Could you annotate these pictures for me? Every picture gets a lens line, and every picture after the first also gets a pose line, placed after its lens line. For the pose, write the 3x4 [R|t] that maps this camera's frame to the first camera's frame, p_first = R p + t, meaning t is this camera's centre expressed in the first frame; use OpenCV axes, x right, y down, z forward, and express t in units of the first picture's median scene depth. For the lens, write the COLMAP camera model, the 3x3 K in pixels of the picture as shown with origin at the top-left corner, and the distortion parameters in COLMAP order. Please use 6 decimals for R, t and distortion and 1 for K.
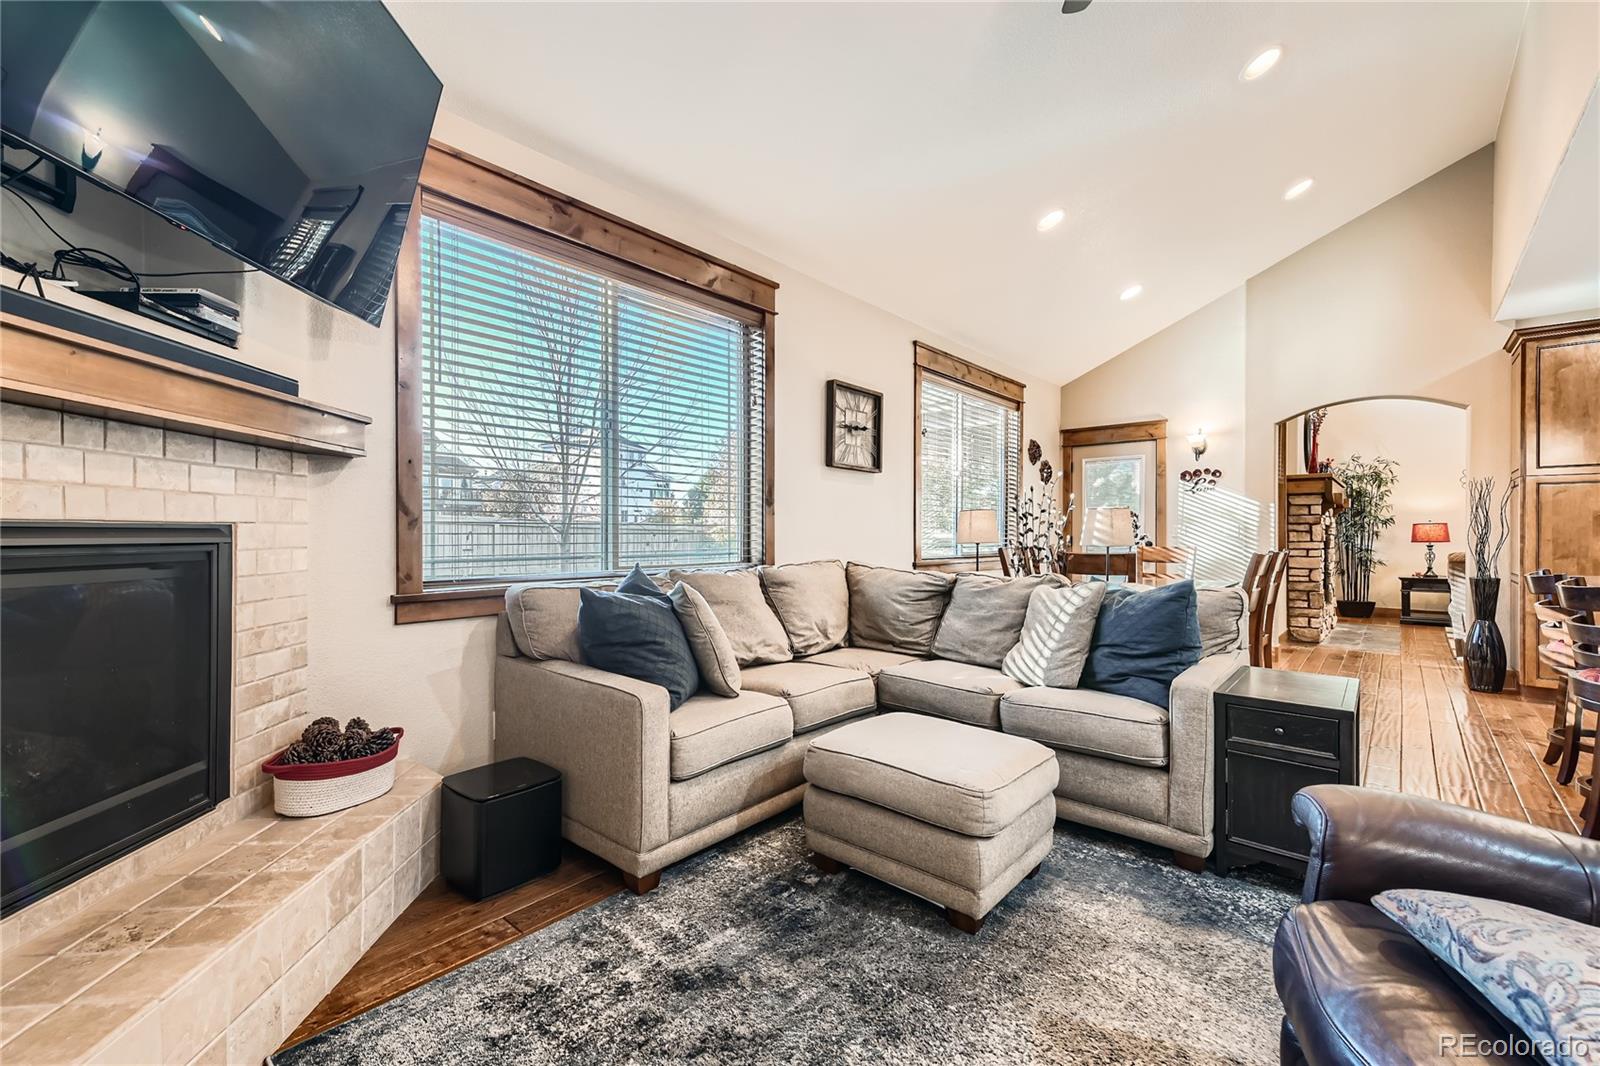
lens RADIAL K [[678.2, 0, 807.7], [0, 678.2, 535.7], [0, 0, 1]] dist [0.031359, -0.008390]
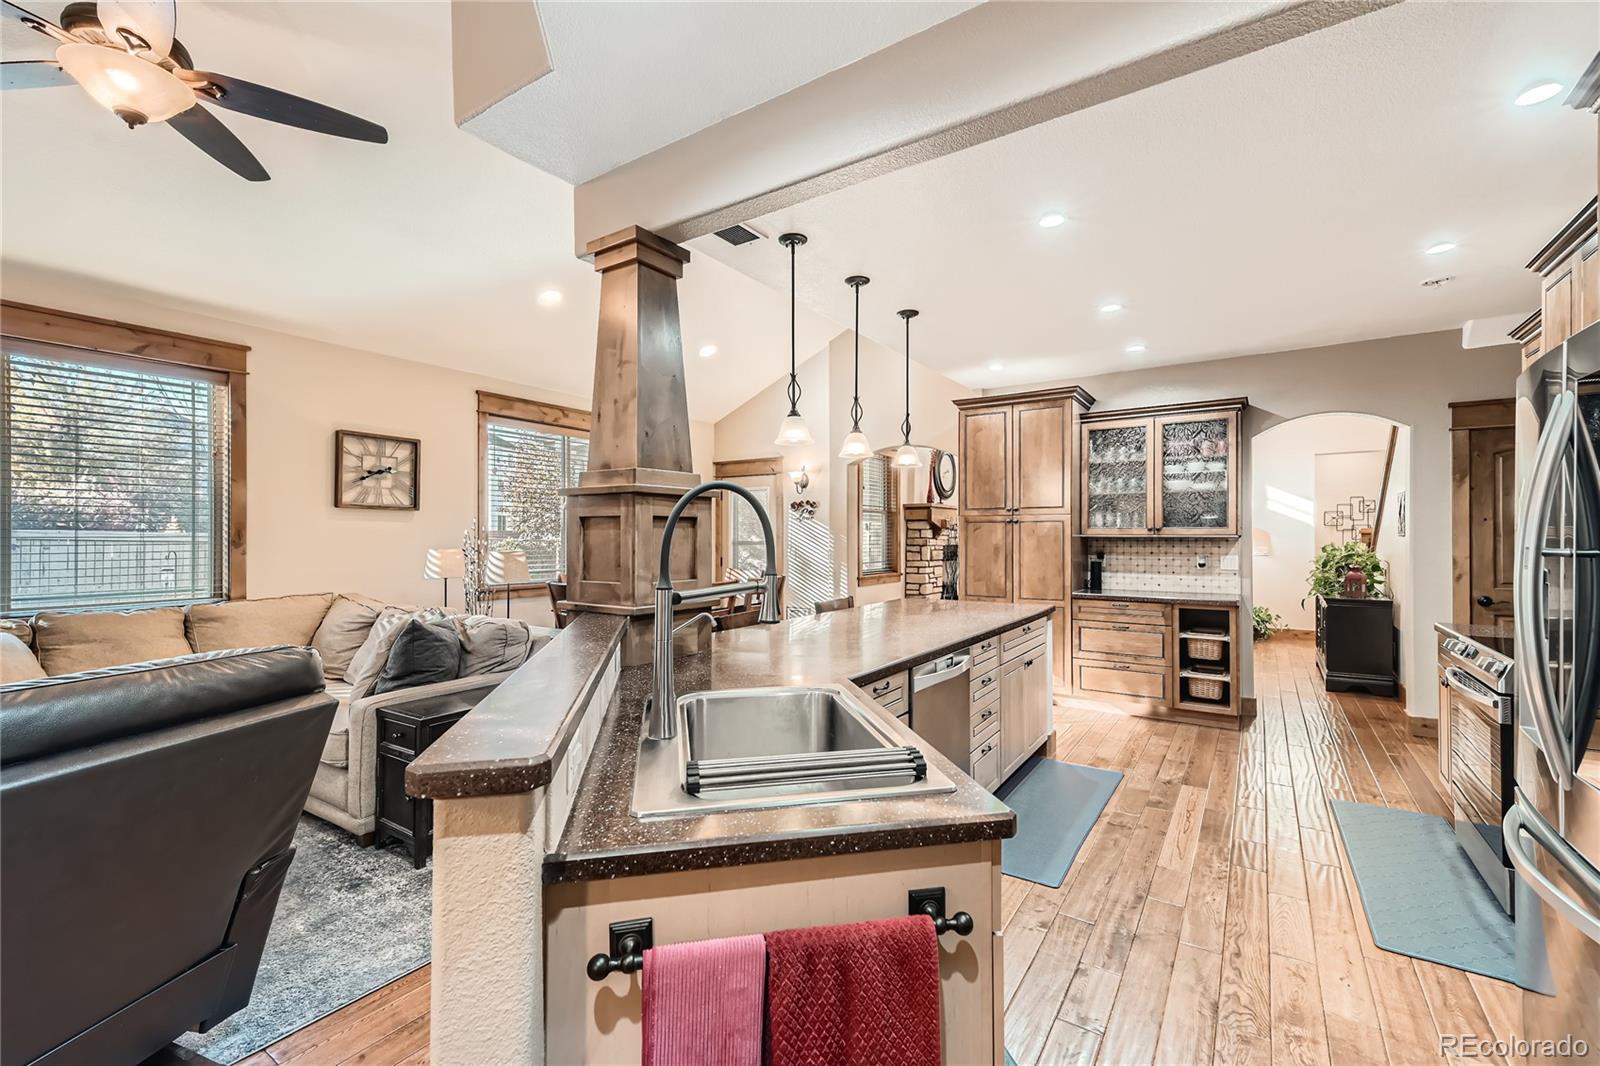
lens RADIAL K [[678.2, 0, 807.7], [0, 678.2, 535.7], [0, 0, 1]] dist [0.031359, -0.008390]
pose [[0.992110, -0.002094, 0.125352, 0.454576], [0.002725, 0.999984, -0.004859, -0.033624], [-0.125340, 0.005163, 0.992100, -0.146857]]
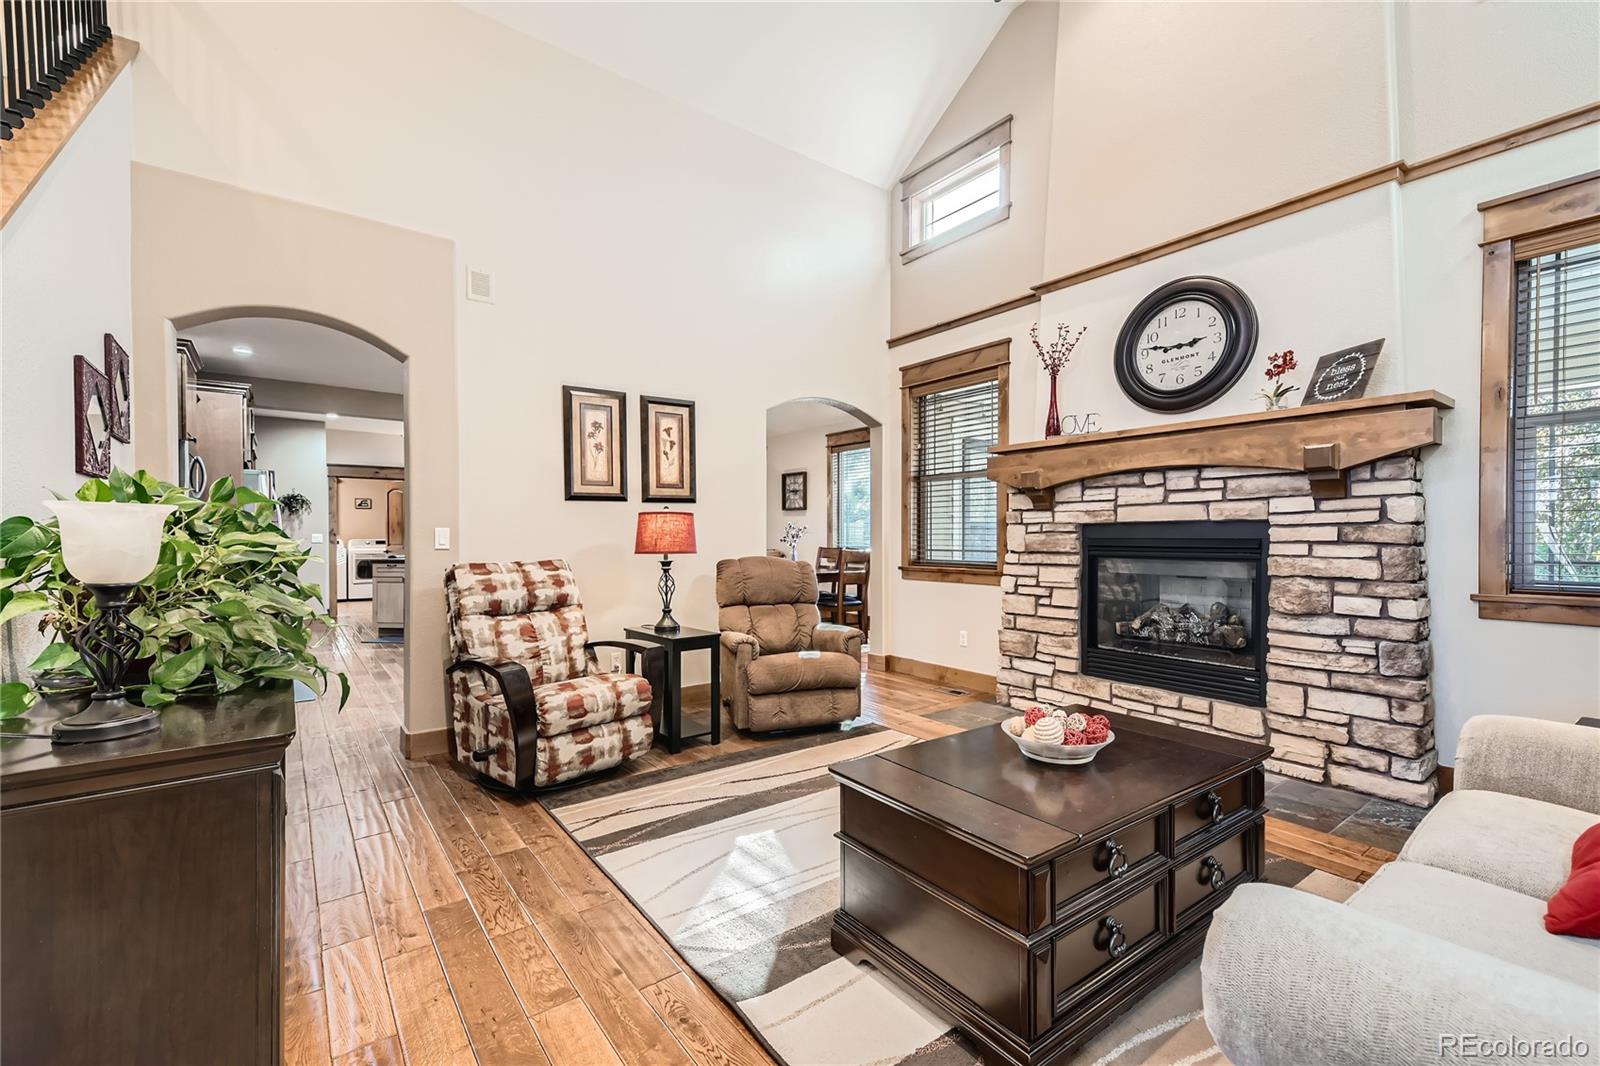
lens RADIAL K [[678.2, 0, 807.7], [0, 678.2, 535.7], [0, 0, 1]] dist [0.031359, -0.008390]
pose [[-0.208058, -0.004256, -0.978107, 1.614588], [-0.003188, 0.999988, -0.003673, -0.003618], [0.978111, 0.002354, -0.208069, 1.089709]]
